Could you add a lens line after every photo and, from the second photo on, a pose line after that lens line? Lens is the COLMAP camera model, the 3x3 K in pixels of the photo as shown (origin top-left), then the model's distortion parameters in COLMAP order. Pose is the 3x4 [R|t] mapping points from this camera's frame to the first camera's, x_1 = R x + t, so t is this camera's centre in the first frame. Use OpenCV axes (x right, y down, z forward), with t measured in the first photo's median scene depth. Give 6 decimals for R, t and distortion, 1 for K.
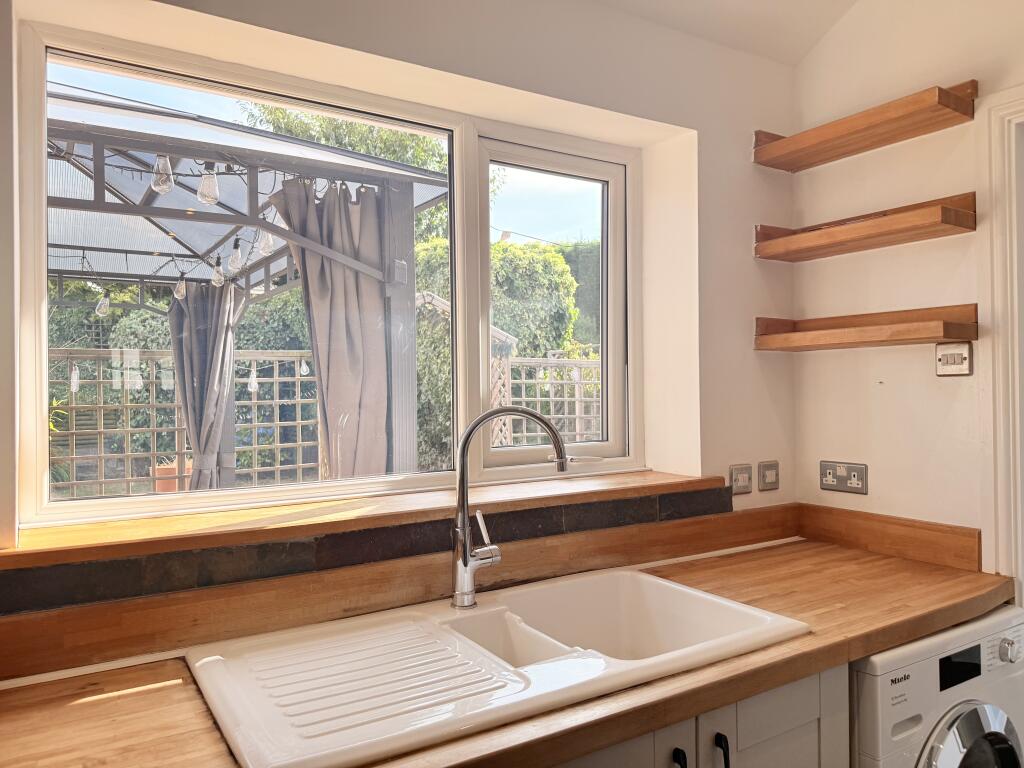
lens RADIAL K [[732.3, 0, 508.8], [0, 732.3, 386.2], [0, 0, 1]] dist [0.073099, -0.100299]
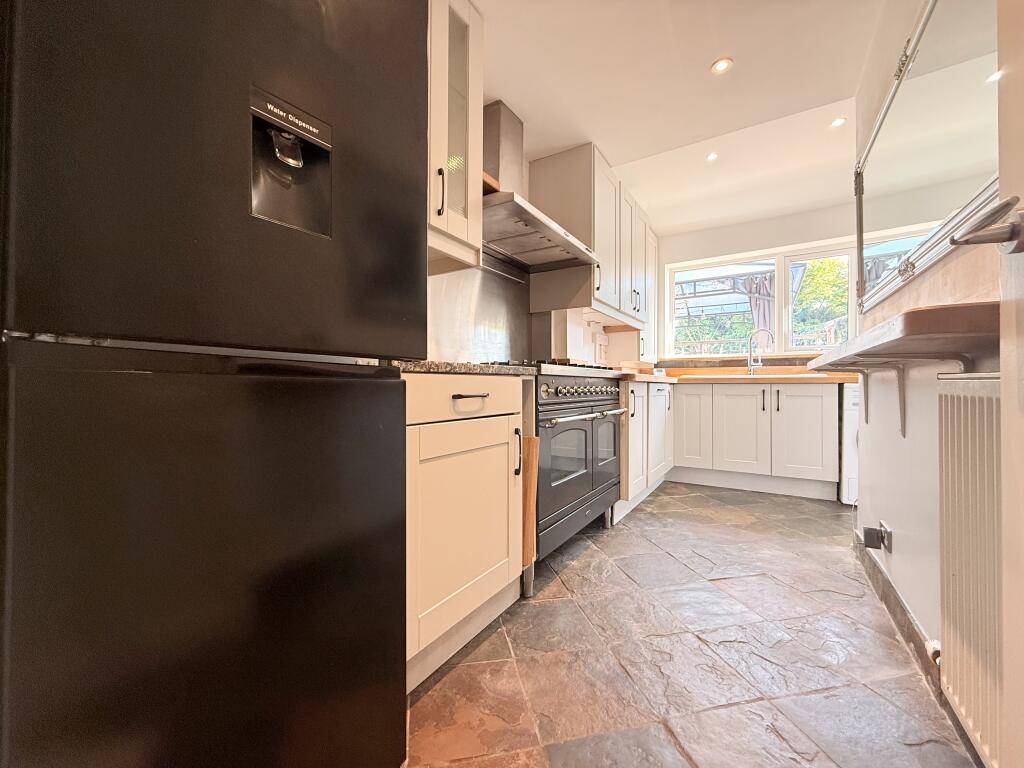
lens RADIAL K [[403.1, 0, 512.0], [0, 403.1, 384.0], [0, 0, 1]] dist [-0.002901, -0.000266]
pose [[0.430144, 0.014118, -0.902650, 1.142519], [-0.009531, 0.999893, 0.011097, 0.257721], [0.902710, 0.003830, 0.430232, -0.997123]]
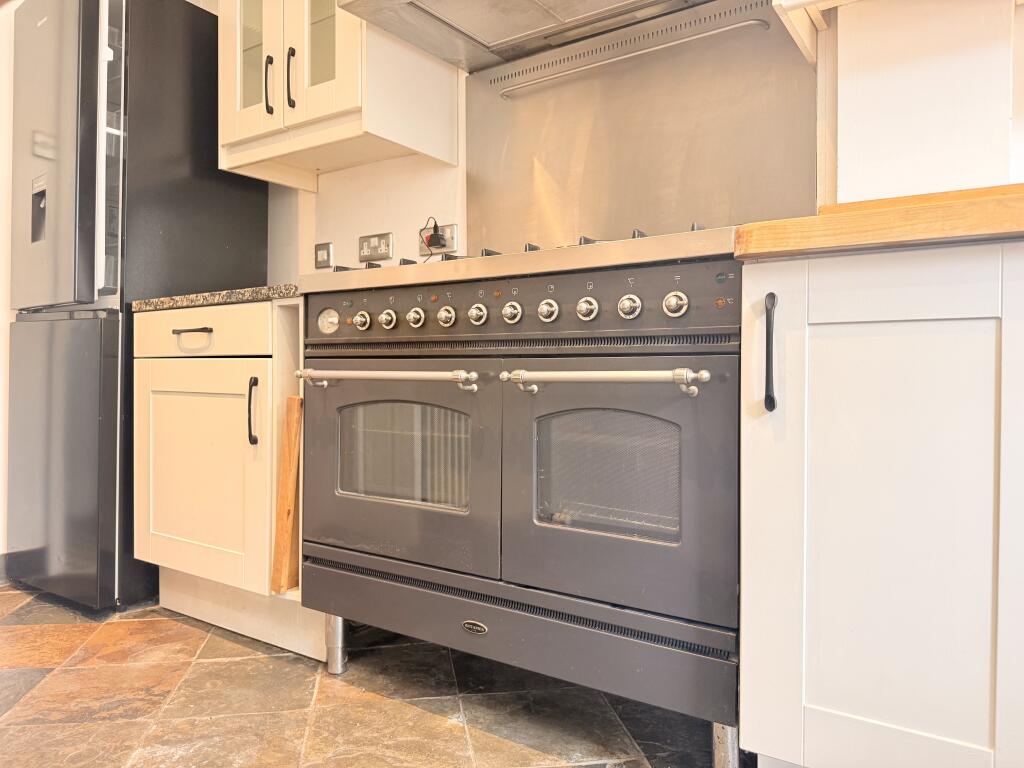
lens RADIAL K [[732.3, 0, 508.8], [0, 732.3, 386.2], [0, 0, 1]] dist [0.073099, -0.100299]
pose [[-0.920797, 0.026151, -0.389164, 0.568970], [0.015056, 0.999389, 0.031531, 0.330883], [0.389751, 0.023175, -0.920629, 0.276025]]
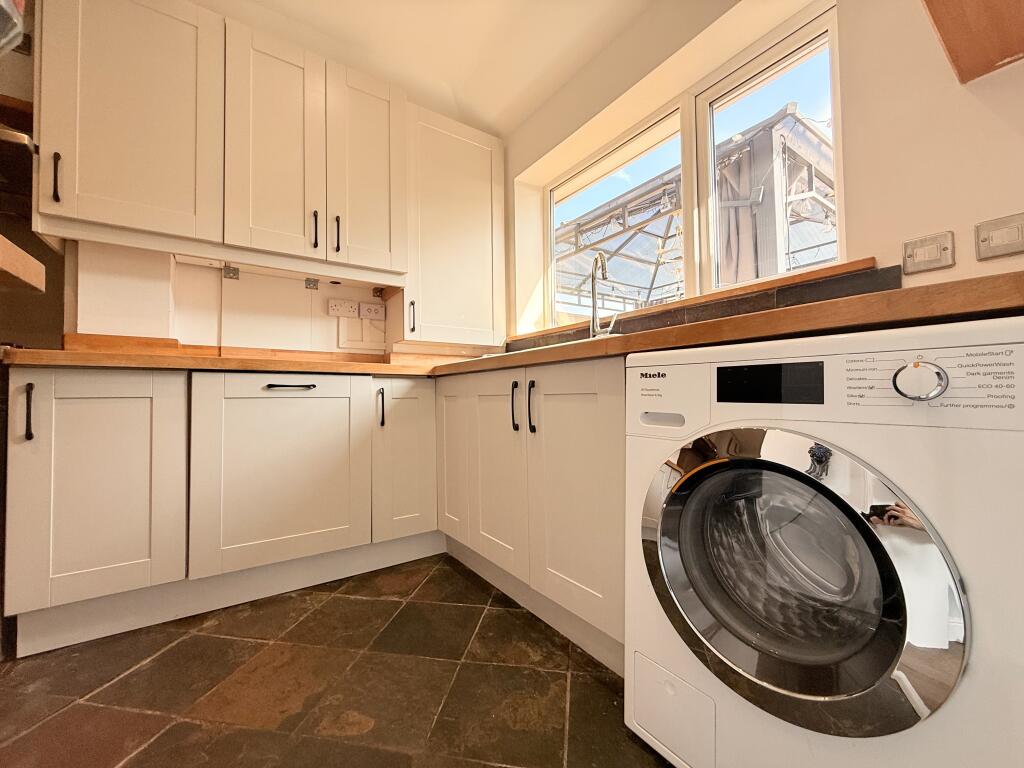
lens RADIAL K [[403.1, 0, 512.0], [0, 403.1, 384.0], [0, 0, 1]] dist [-0.002901, -0.000266]
pose [[0.046752, -0.010986, -0.998846, 0.819484], [0.012988, 0.999862, -0.010389, 0.299275], [0.998822, -0.012487, 0.046888, 0.550762]]
